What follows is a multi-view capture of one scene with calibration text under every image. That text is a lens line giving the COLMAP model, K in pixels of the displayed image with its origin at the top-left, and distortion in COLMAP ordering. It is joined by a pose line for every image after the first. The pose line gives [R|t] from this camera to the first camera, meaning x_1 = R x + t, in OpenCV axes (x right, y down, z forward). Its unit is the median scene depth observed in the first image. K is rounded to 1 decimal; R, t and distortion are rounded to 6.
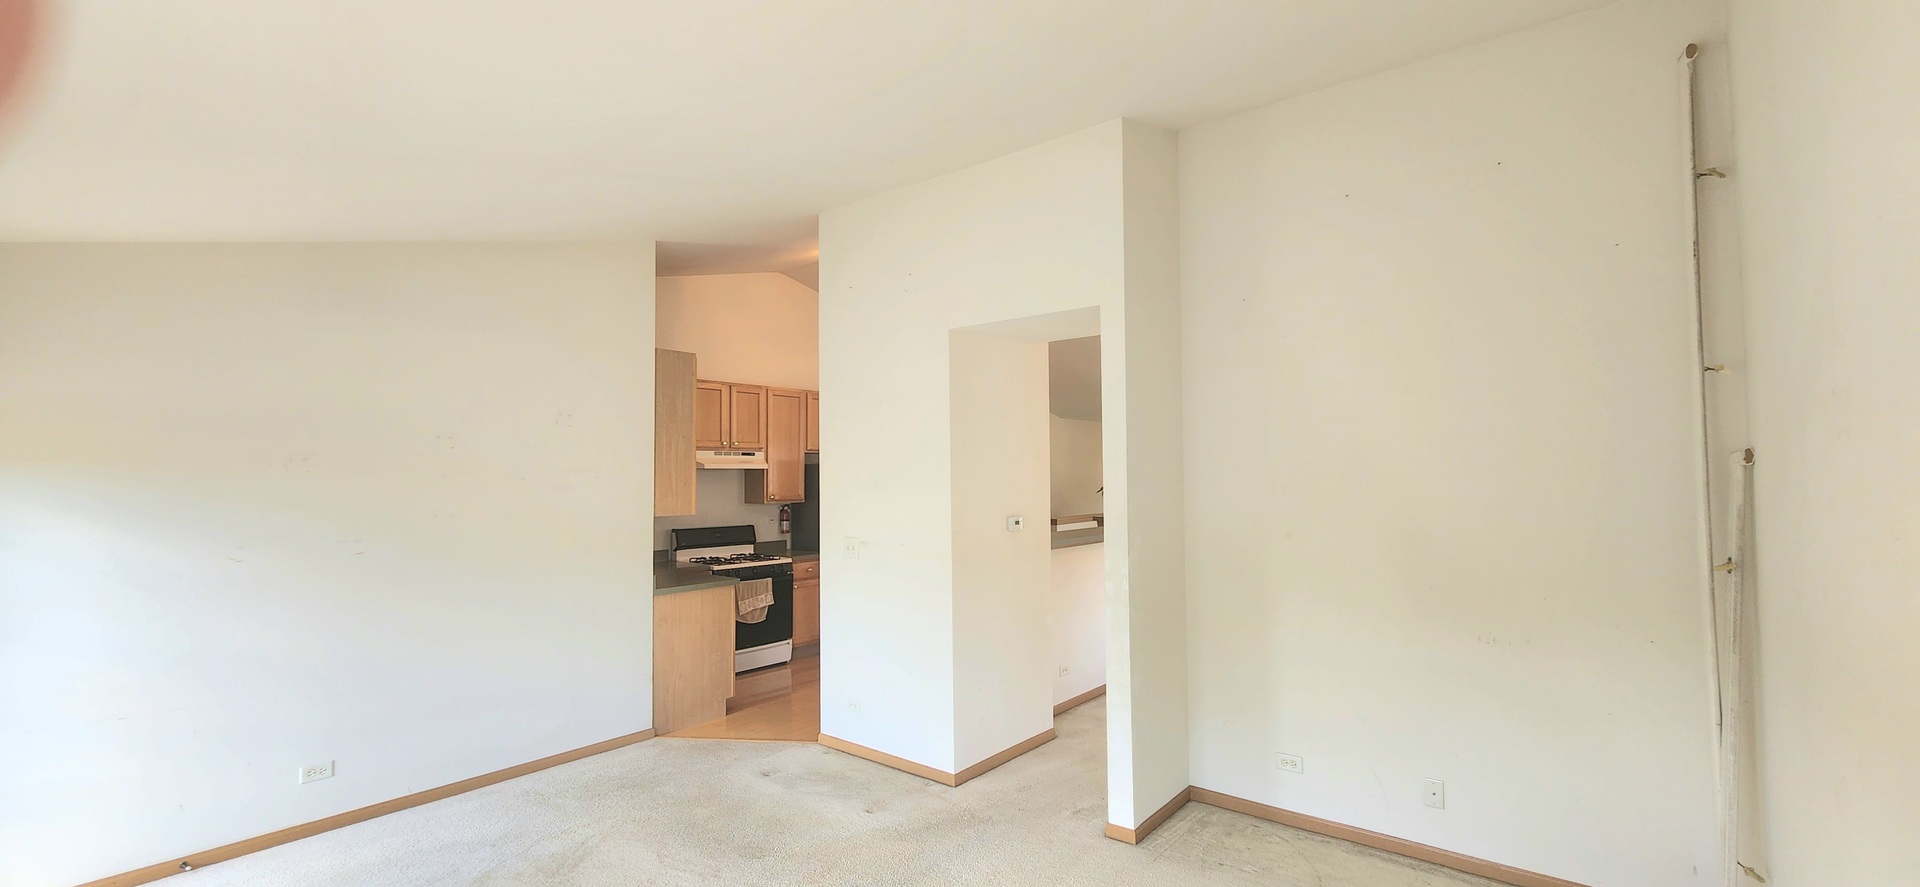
lens RADIAL K [[834.5, 0, 970.0], [0, 834.5, 449.6], [0, 0, 1]] dist [-0.002584, -0.000247]
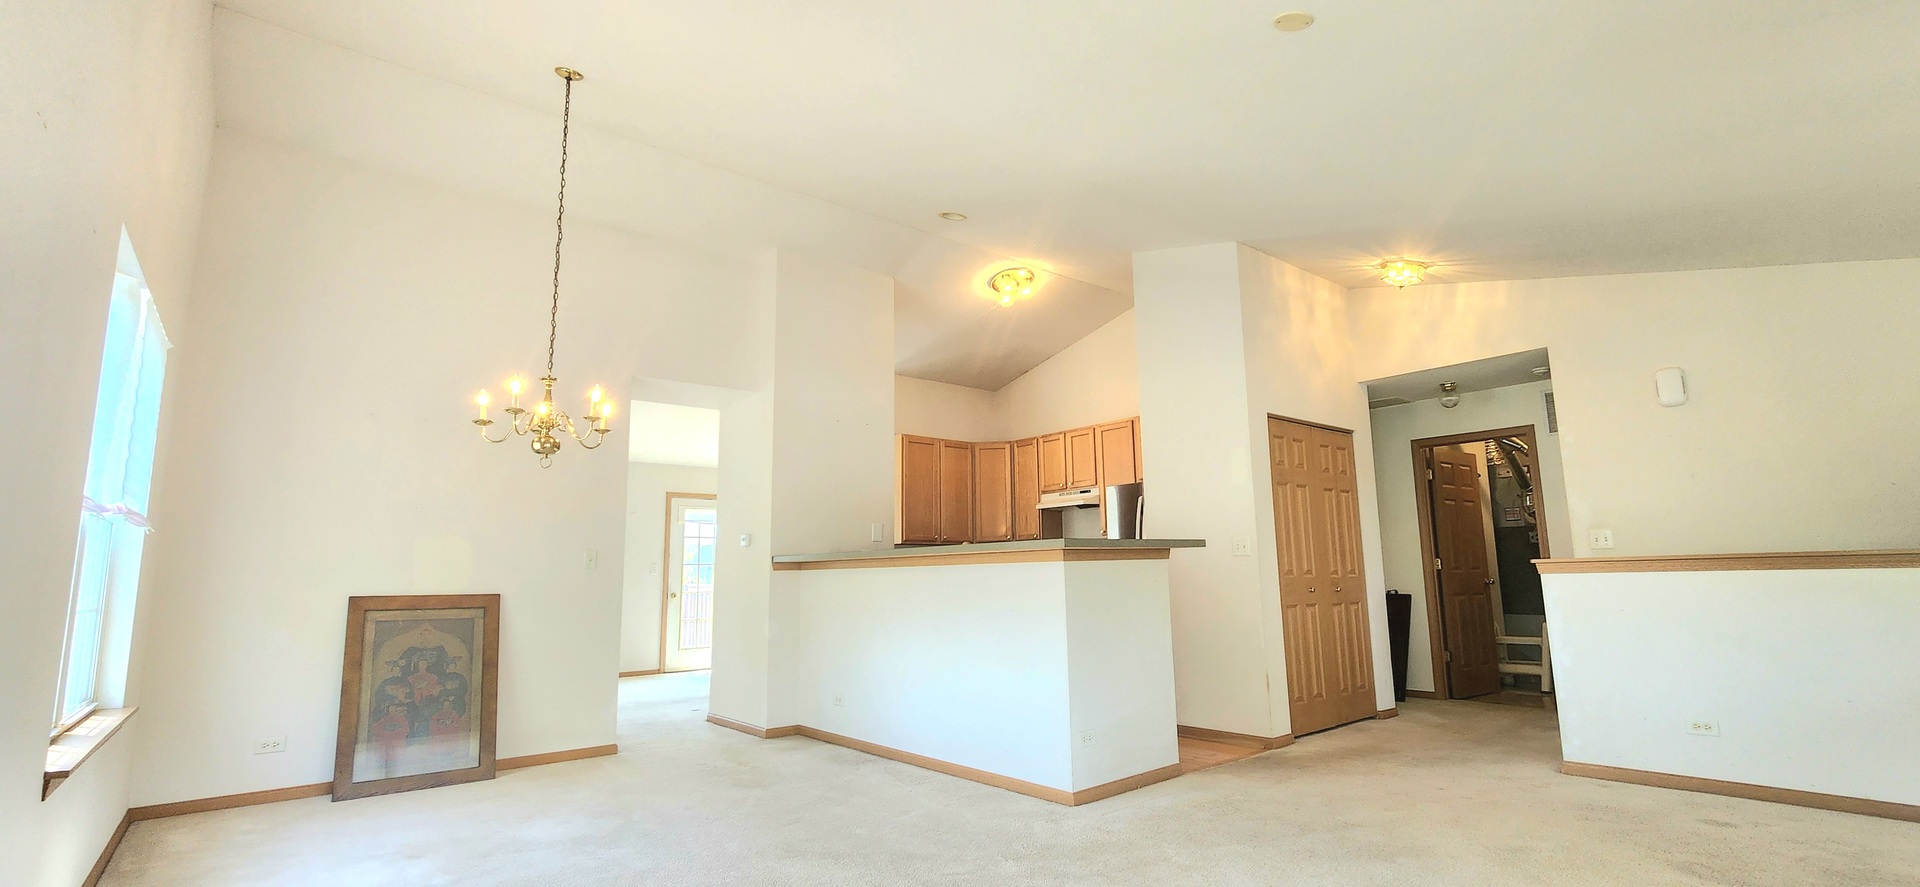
lens RADIAL K [[834.5, 0, 970.0], [0, 834.5, 449.6], [0, 0, 1]] dist [-0.002584, -0.000247]
pose [[-0.185486, -0.143216, -0.972154, 0.829750], [0.040906, 0.987339, -0.153258, 0.112860], [0.981795, -0.068194, -0.177279, 1.076636]]
